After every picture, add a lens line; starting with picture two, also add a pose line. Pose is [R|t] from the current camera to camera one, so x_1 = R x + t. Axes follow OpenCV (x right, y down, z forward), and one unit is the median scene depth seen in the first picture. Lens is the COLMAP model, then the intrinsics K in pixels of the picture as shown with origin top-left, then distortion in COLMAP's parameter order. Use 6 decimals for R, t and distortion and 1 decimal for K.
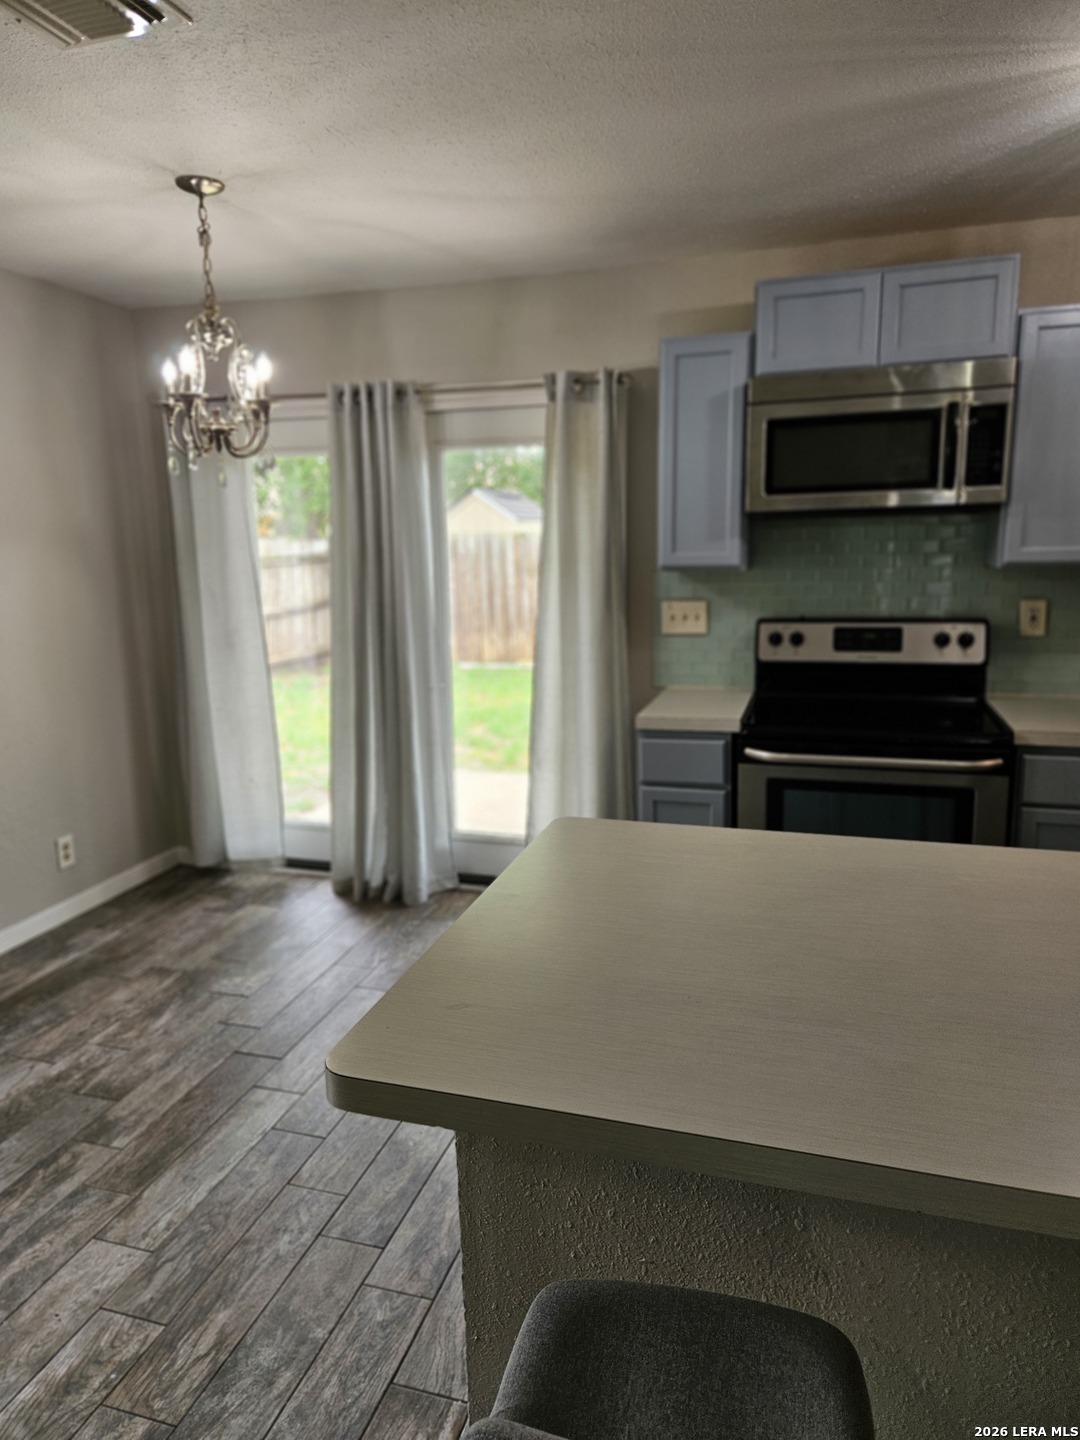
lens RADIAL K [[965.1, 0, 537.4], [0, 965.1, 706.1], [0, 0, 1]] dist [0.085836, -0.081523]
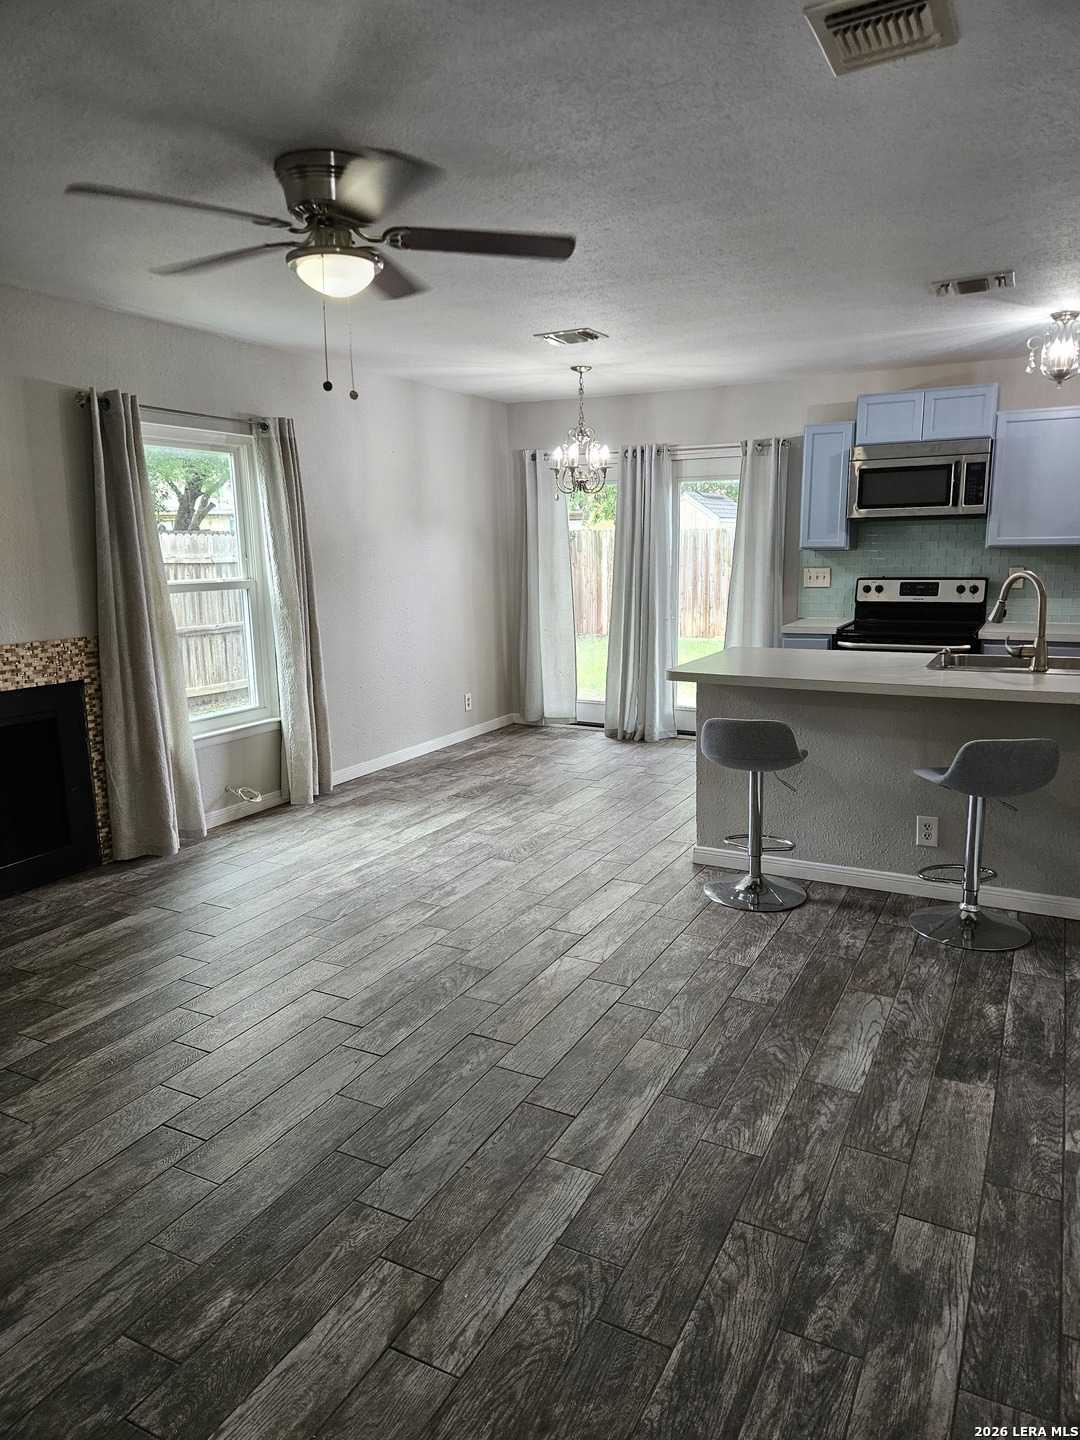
lens RADIAL K [[963.7, 0, 553.7], [0, 963.7, 719.3], [0, 0, 1]] dist [0.085457, -0.079046]
pose [[0.982896, 0.039649, -0.179843, 0.011746], [-0.036466, 0.999115, 0.020969, 0.171425], [0.180515, -0.014052, 0.983472, -0.964037]]
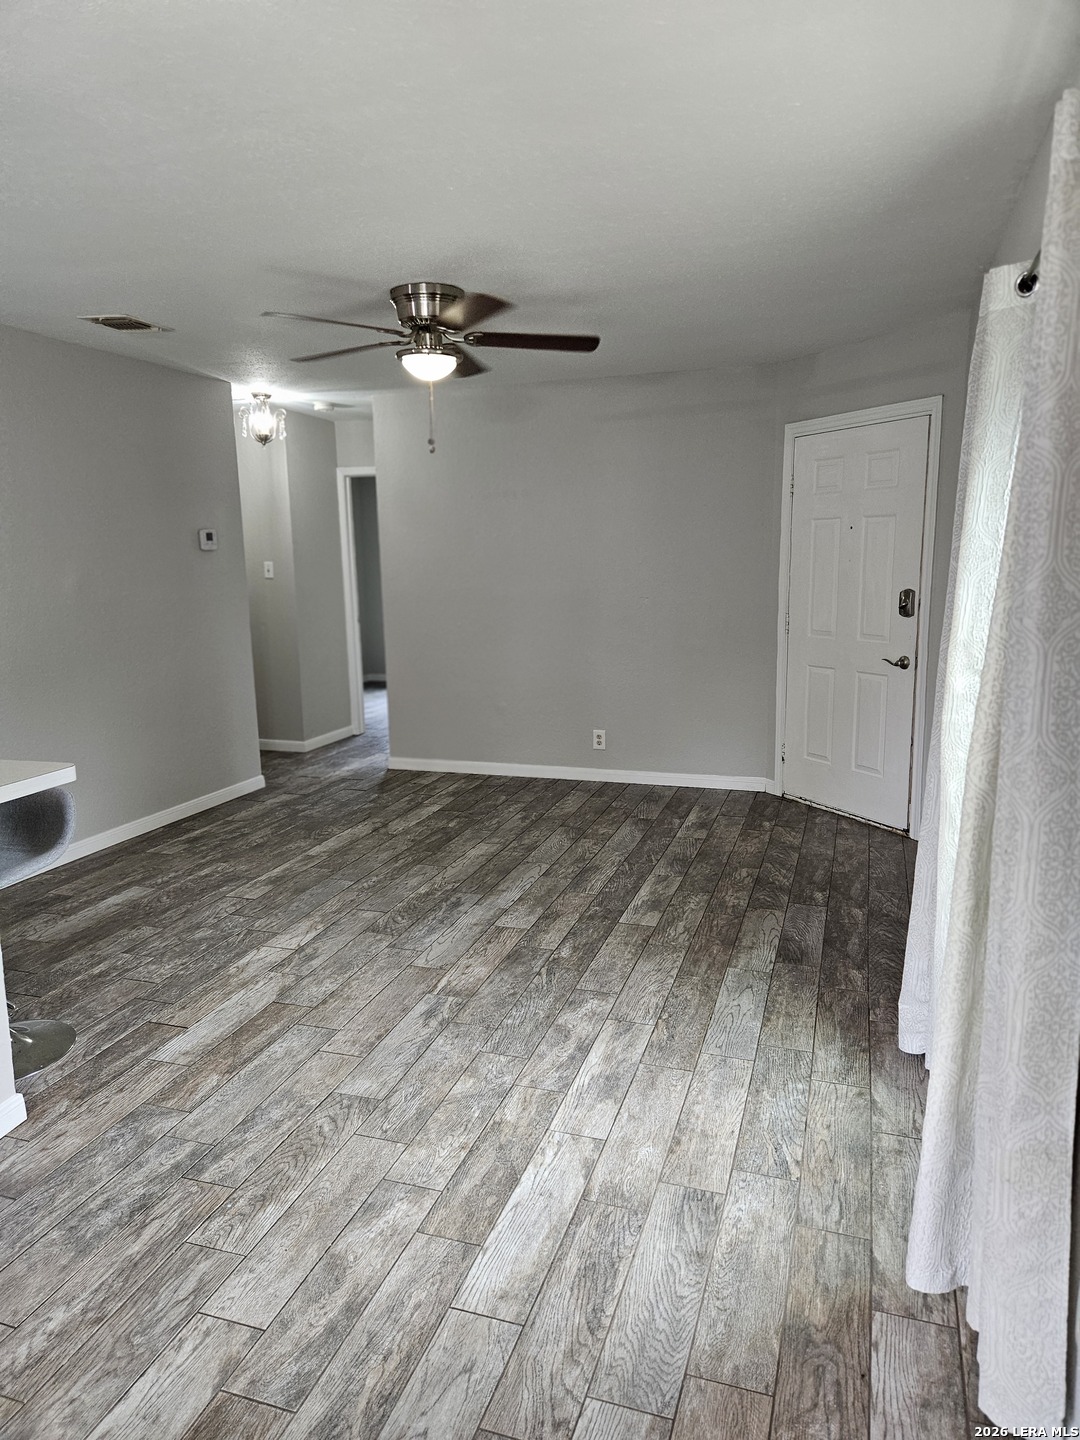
lens RADIAL K [[962.5, 0, 543.4], [0, 962.5, 716.0], [0, 0, 1]] dist [0.077247, -0.075241]
pose [[-0.999065, 0.028614, 0.032407, -0.509705], [0.037833, 0.941429, 0.335084, -0.181915], [-0.020921, 0.335996, -0.941631, 1.122098]]
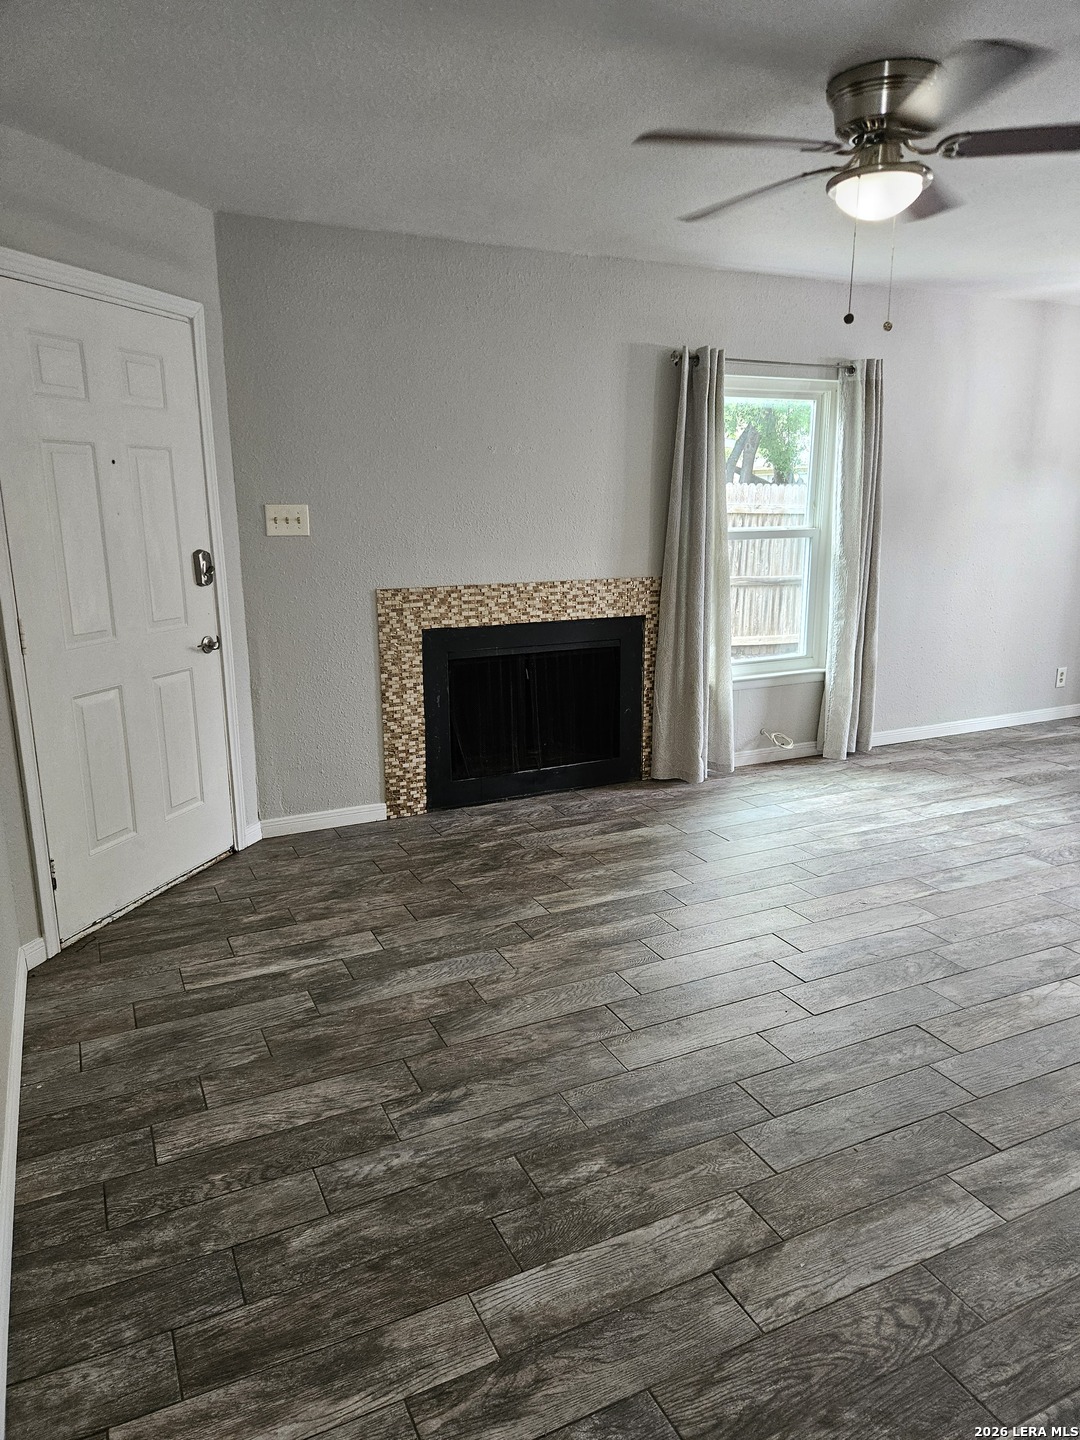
lens RADIAL K [[962.0, 0, 541.4], [0, 962.0, 727.2], [0, 0, 1]] dist [0.091745, -0.082694]
pose [[0.679698, 0.184841, -0.709820, 0.119268], [-0.132429, 0.982749, 0.129104, 0.167967], [0.721438, 0.006249, 0.692450, -0.906160]]
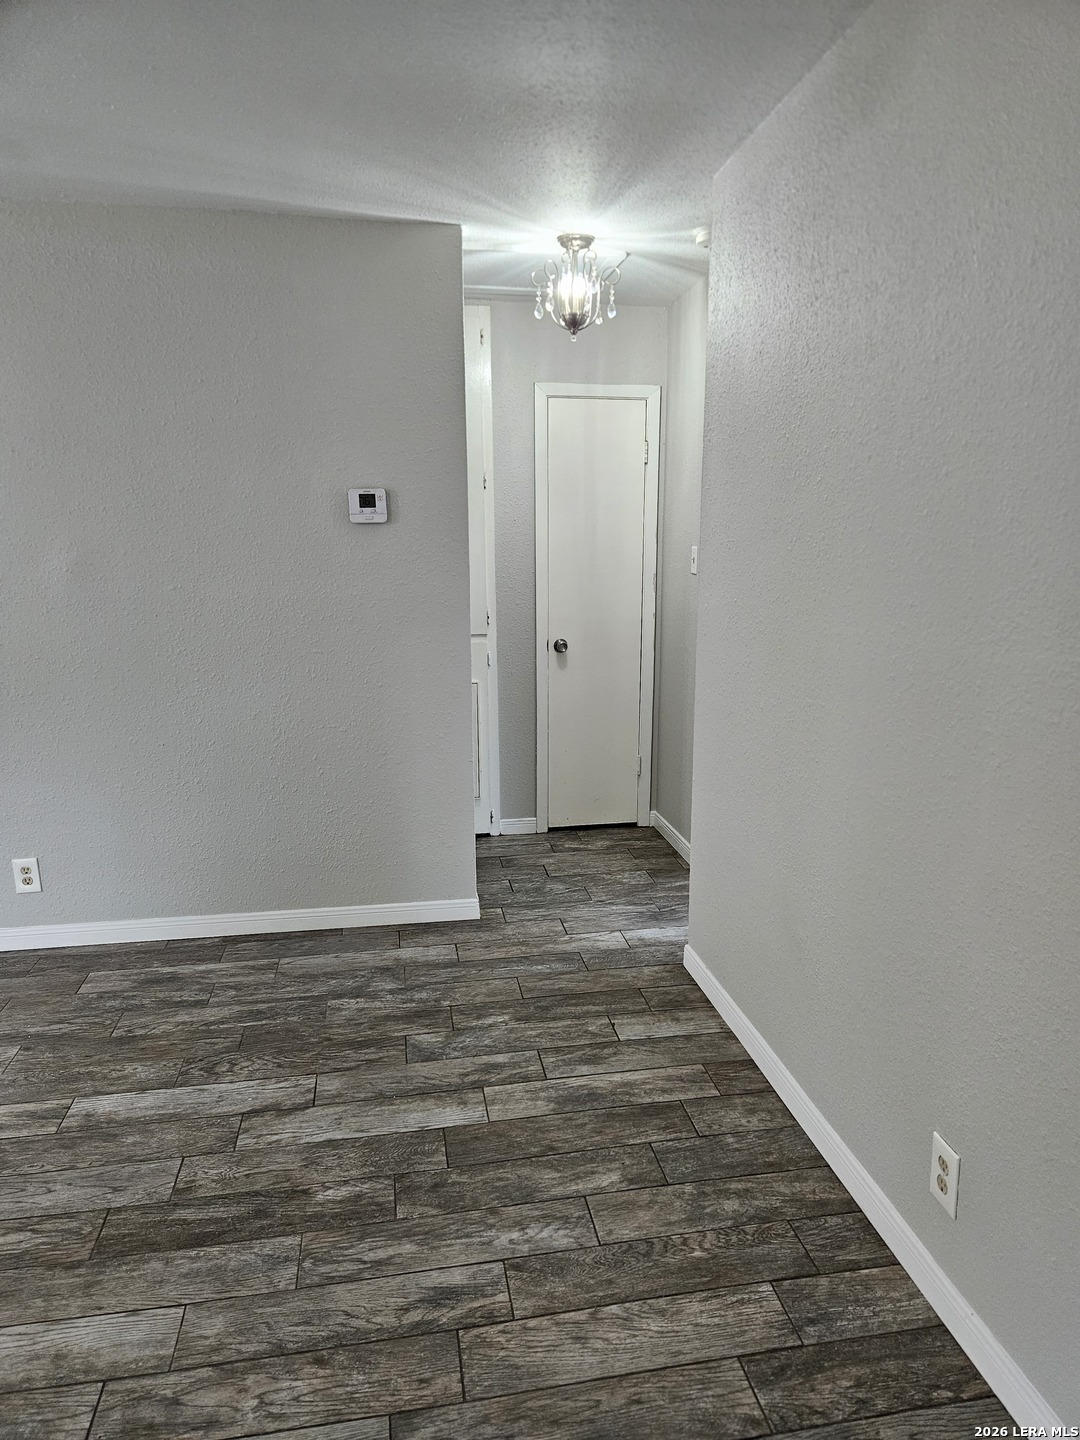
lens RADIAL K [[963.7, 0, 553.7], [0, 963.7, 719.3], [0, 0, 1]] dist [0.085457, -0.079046]
pose [[-0.453044, -0.144906, 0.879633, -0.928615], [0.161155, 0.957134, 0.240674, 0.089022], [-0.876801, 0.250793, -0.410271, -0.336963]]
